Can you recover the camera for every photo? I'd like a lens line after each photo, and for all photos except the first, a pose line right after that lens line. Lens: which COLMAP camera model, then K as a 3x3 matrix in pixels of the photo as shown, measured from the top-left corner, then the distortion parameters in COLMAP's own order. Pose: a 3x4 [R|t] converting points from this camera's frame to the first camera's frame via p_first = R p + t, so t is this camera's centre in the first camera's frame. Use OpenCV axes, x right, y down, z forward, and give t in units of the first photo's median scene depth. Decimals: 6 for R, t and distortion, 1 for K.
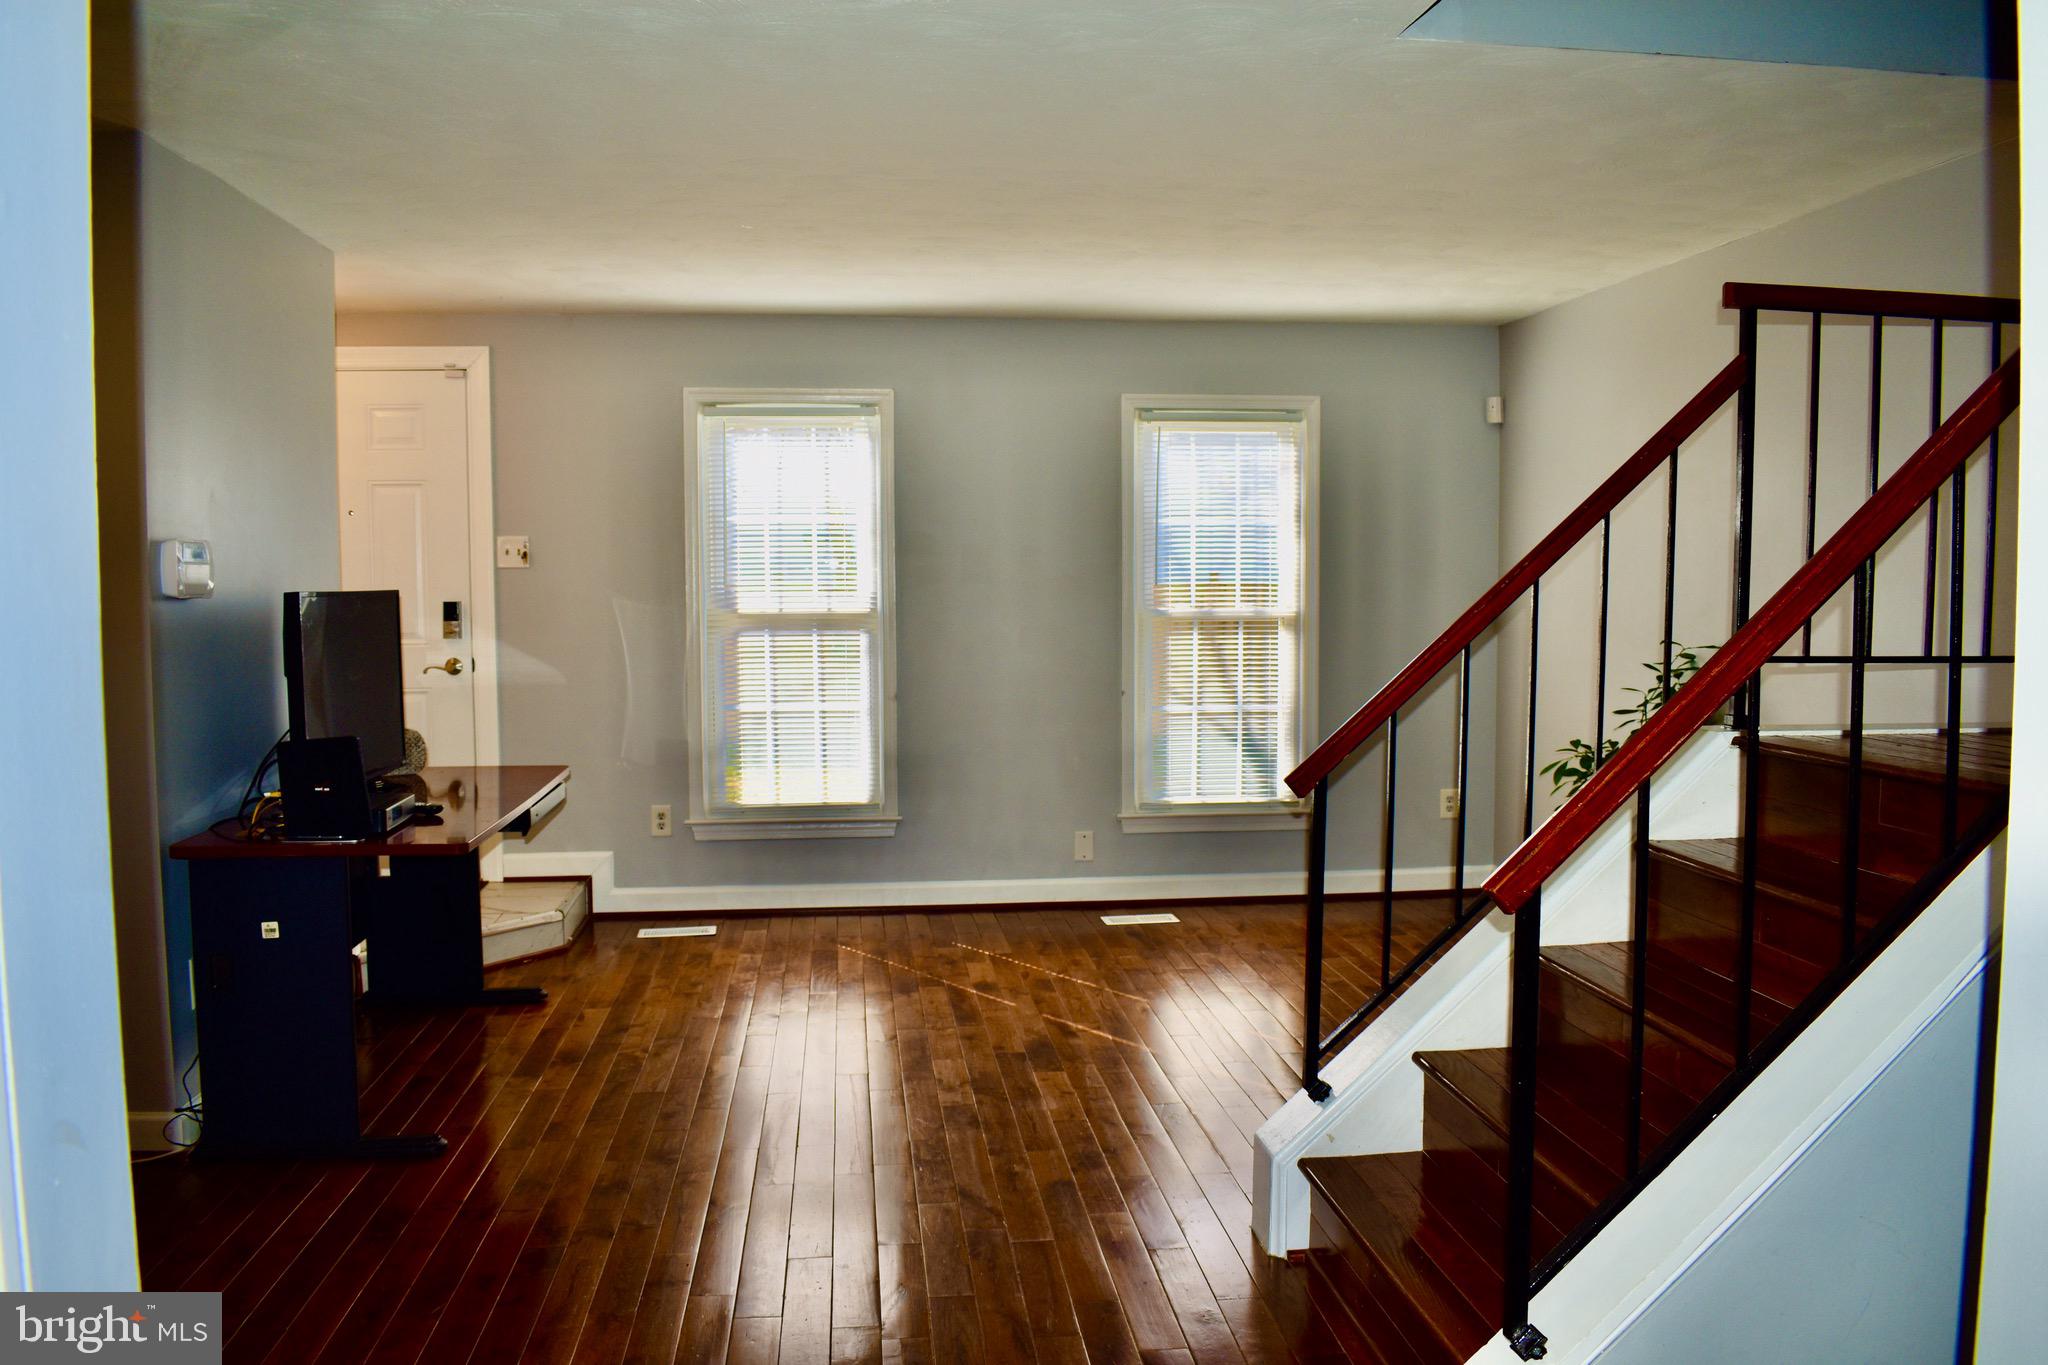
lens RADIAL K [[1611.3, 0, 1027.0], [0, 1611.3, 690.3], [0, 0, 1]] dist [-0.071850, -0.010580]
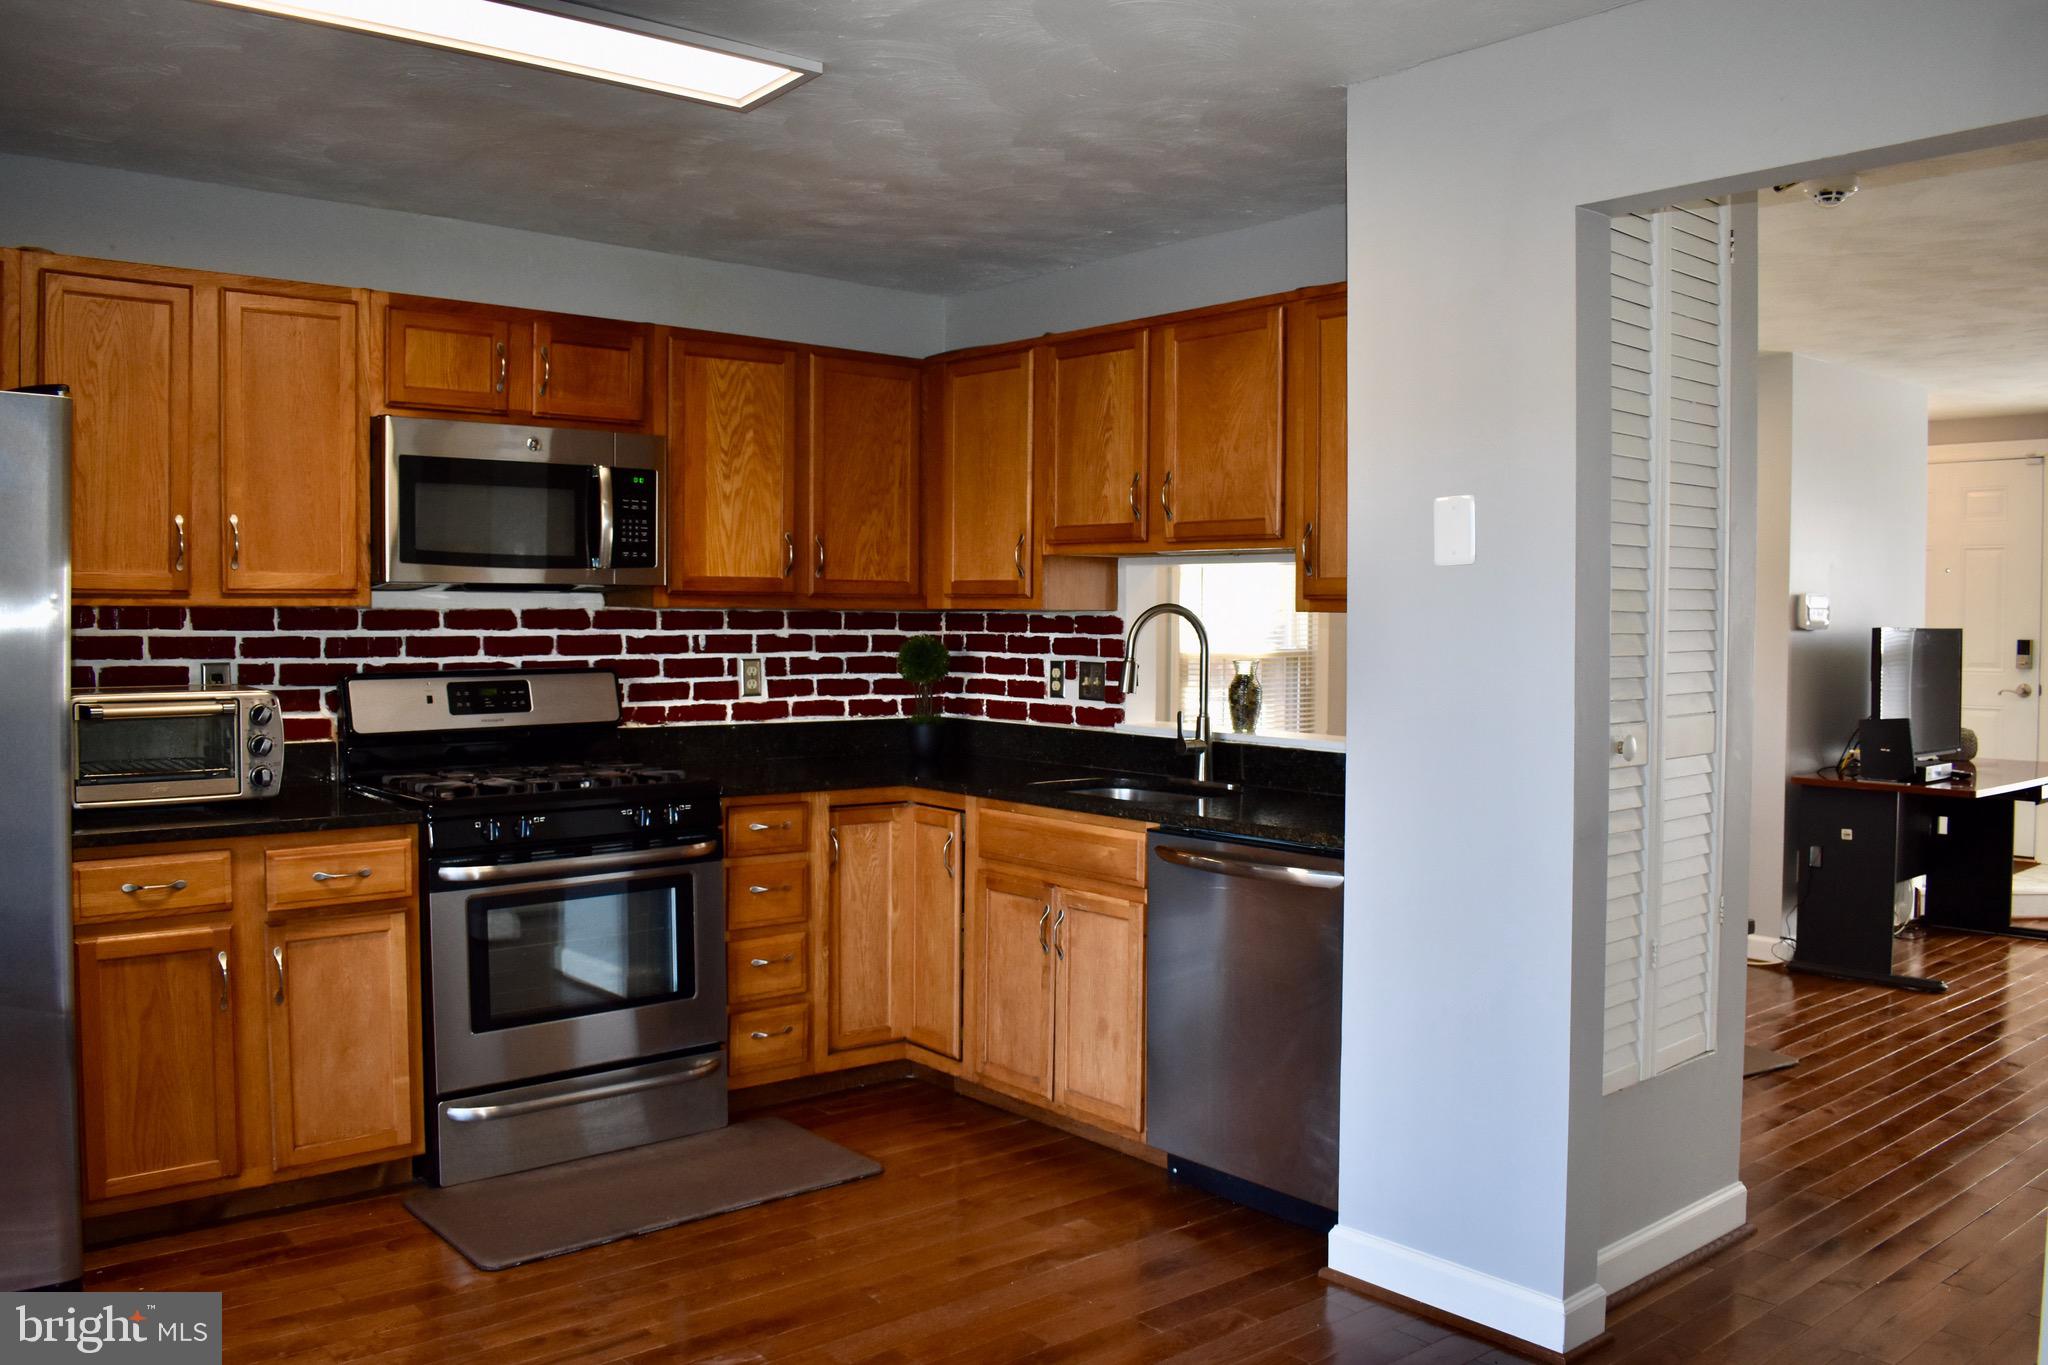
lens RADIAL K [[1611.3, 0, 1021.1], [0, 1611.3, 682.1], [0, 0, 1]] dist [-0.071850, -0.010580]
pose [[0.563588, 0.040923, -0.825042, 0.220847], [-0.066356, 0.997787, 0.004163, 0.026836], [0.823387, 0.052400, 0.565056, -0.367979]]
